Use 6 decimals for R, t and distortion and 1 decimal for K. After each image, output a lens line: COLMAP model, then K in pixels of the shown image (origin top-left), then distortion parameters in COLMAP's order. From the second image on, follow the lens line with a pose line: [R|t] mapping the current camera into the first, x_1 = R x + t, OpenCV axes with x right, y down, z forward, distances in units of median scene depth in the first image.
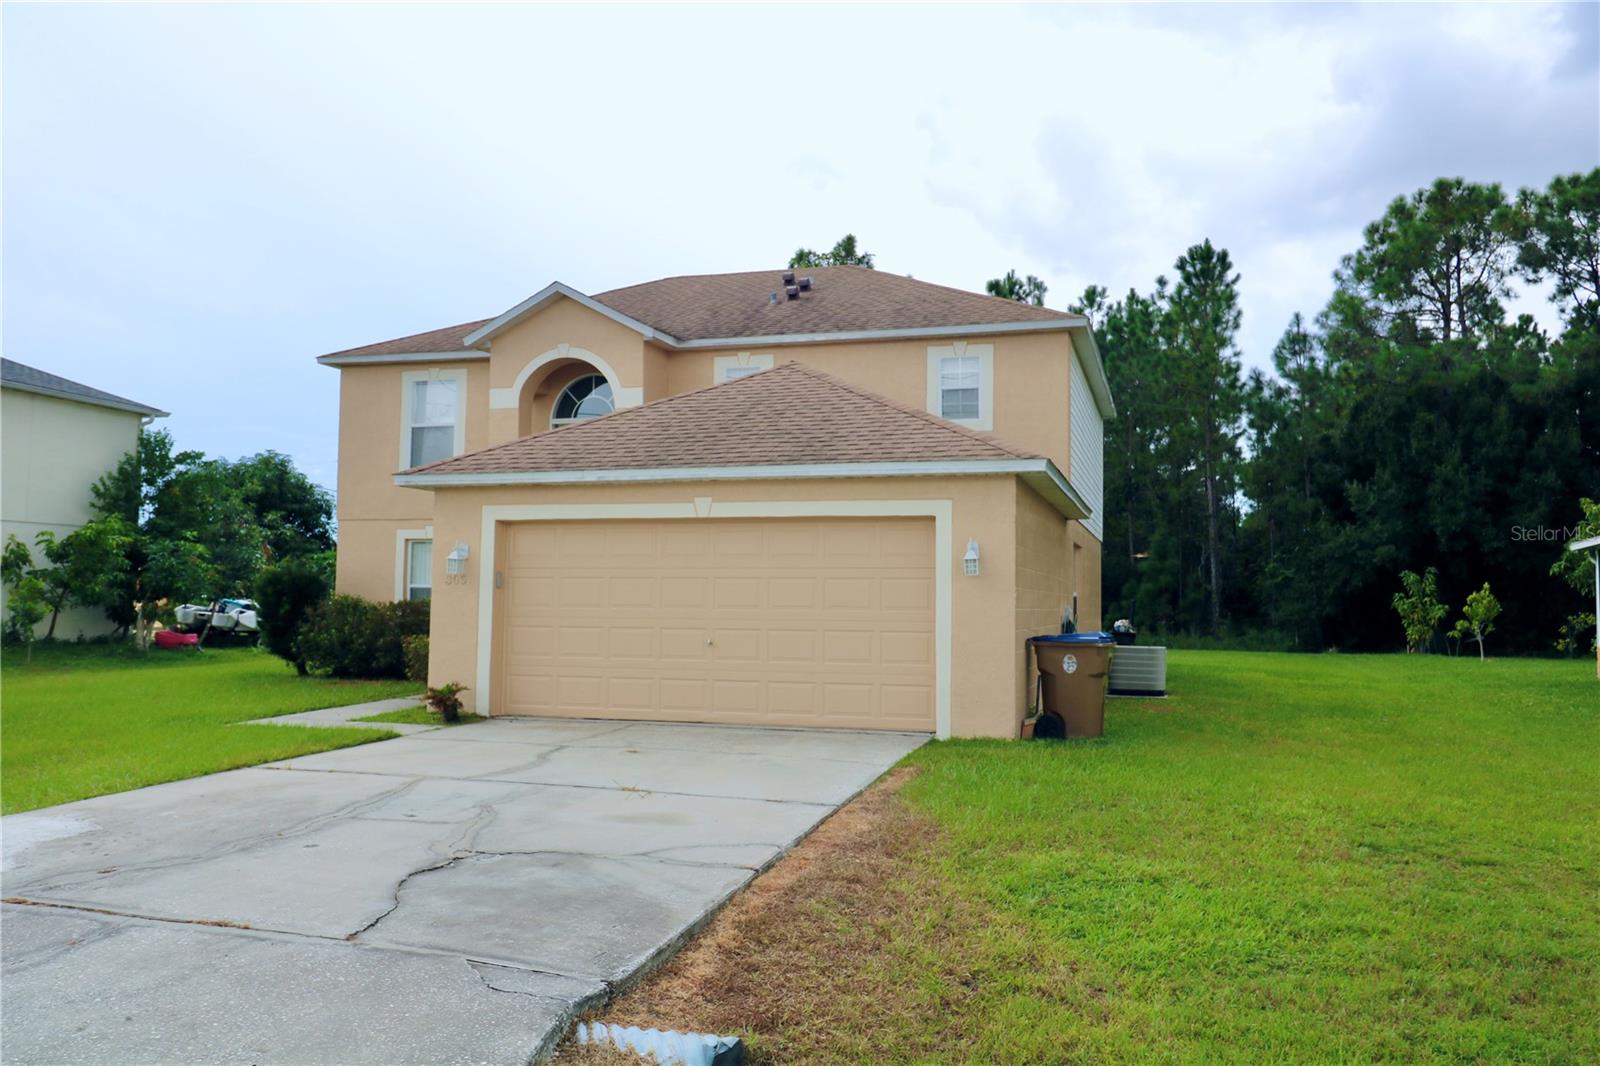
lens RADIAL K [[1228.0, 0, 800.0], [0, 1228.0, 533.0], [0, 0, 1]] dist [0.000658, -0.007914]
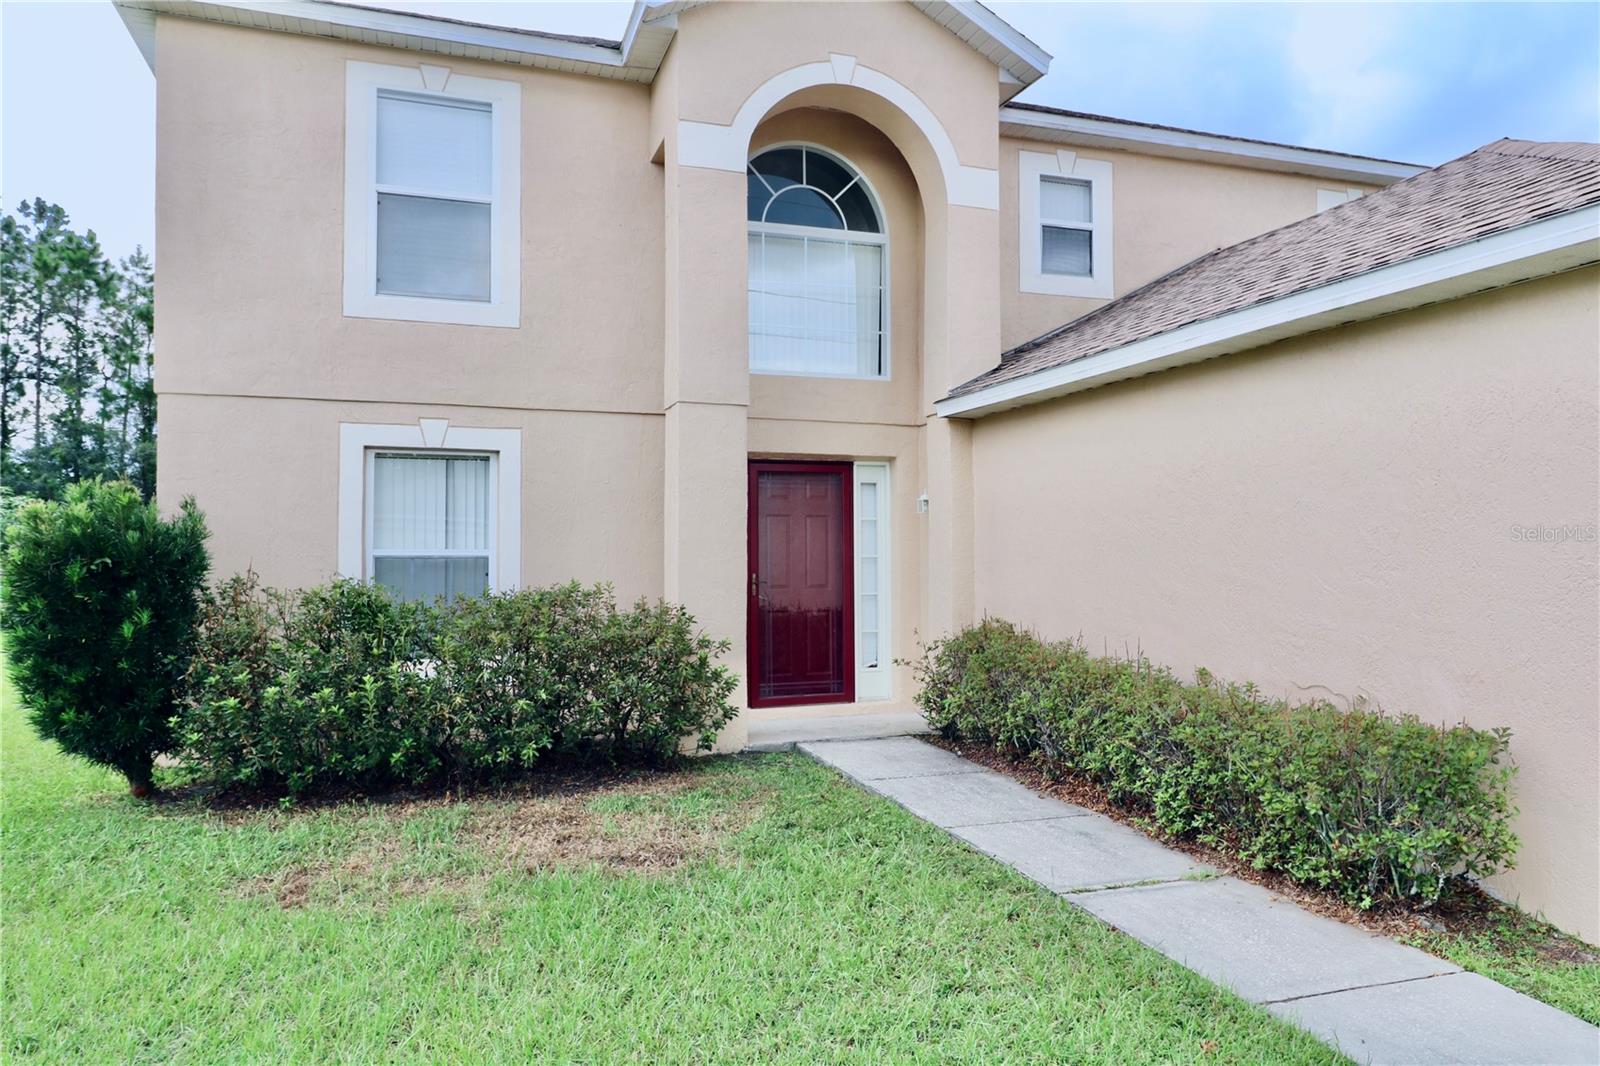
lens RADIAL K [[1057.3, 0, 800.0], [0, 1057.3, 533.0], [0, 0, 1]] dist [-0.000989, -0.000780]
pose [[0.814747, -0.001116, 0.579816, -0.221240], [-0.022013, 0.999218, 0.032855, 0.010855], [-0.579399, -0.039532, 0.814085, 0.322705]]
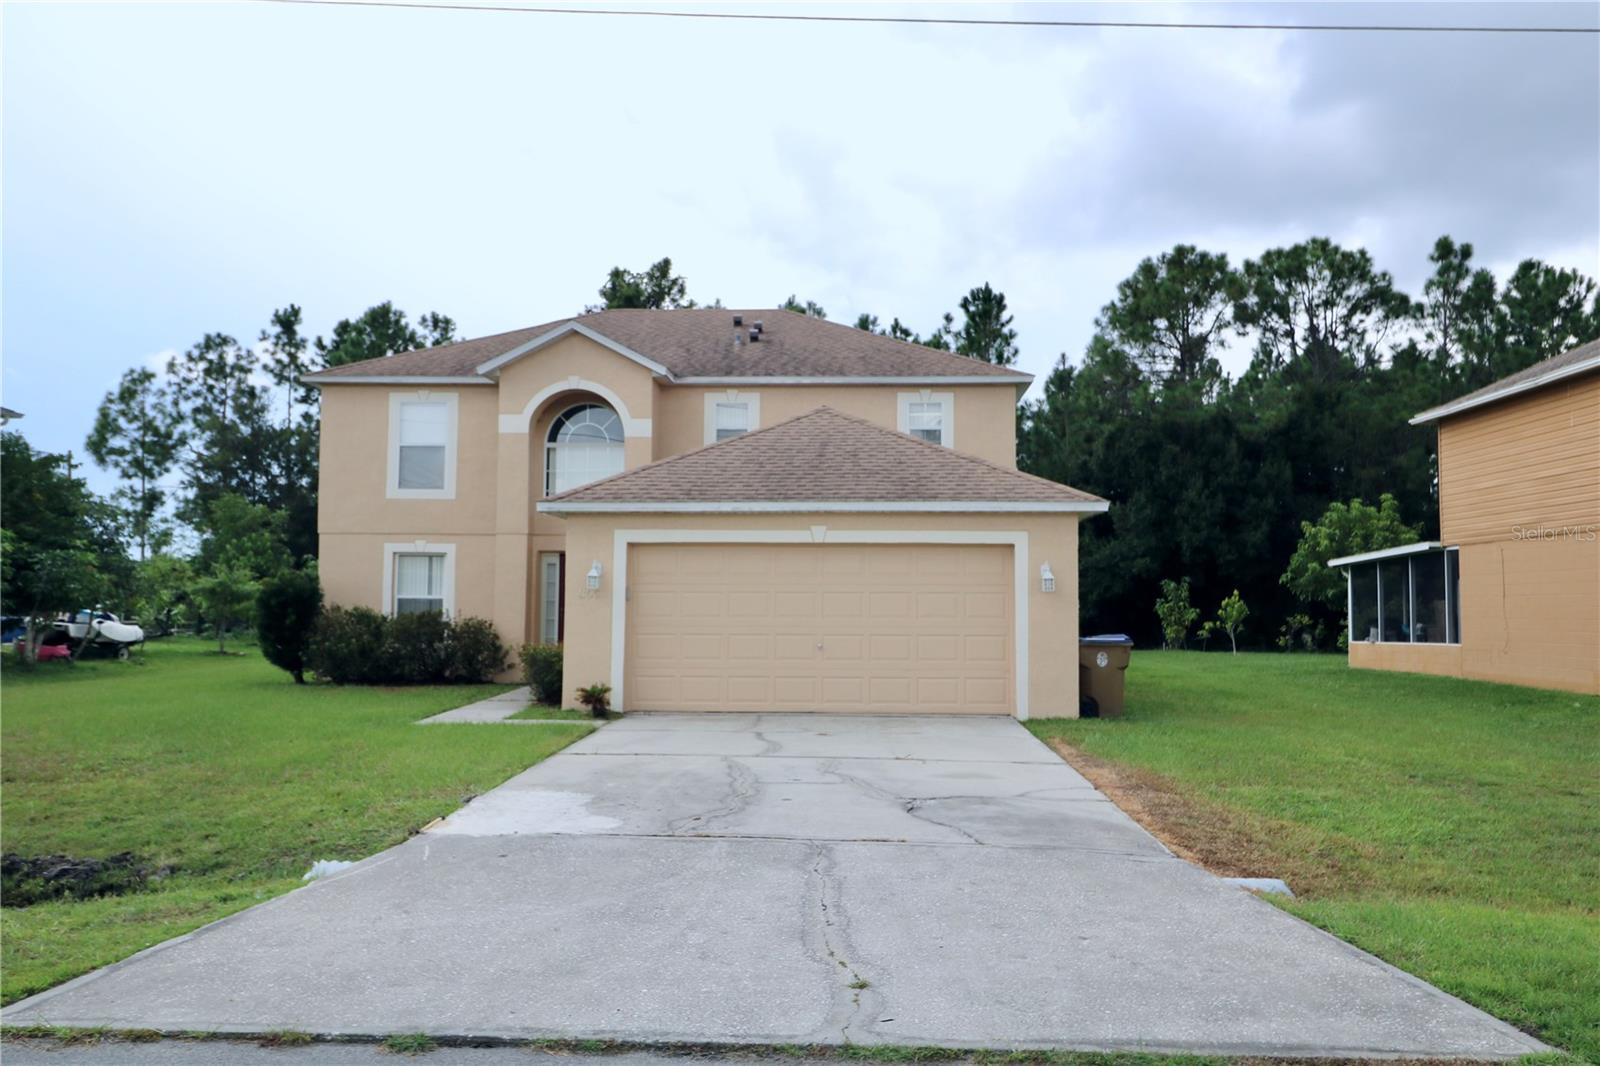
lens RADIAL K [[1228.0, 0, 800.0], [0, 1228.0, 533.0], [0, 0, 1]] dist [0.000658, -0.007914]
pose [[0.969422, 0.010468, 0.245175, -0.129621], [-0.009717, 0.999944, -0.004272, -0.005488], [-0.245206, 0.001759, 0.969469, -0.054473]]
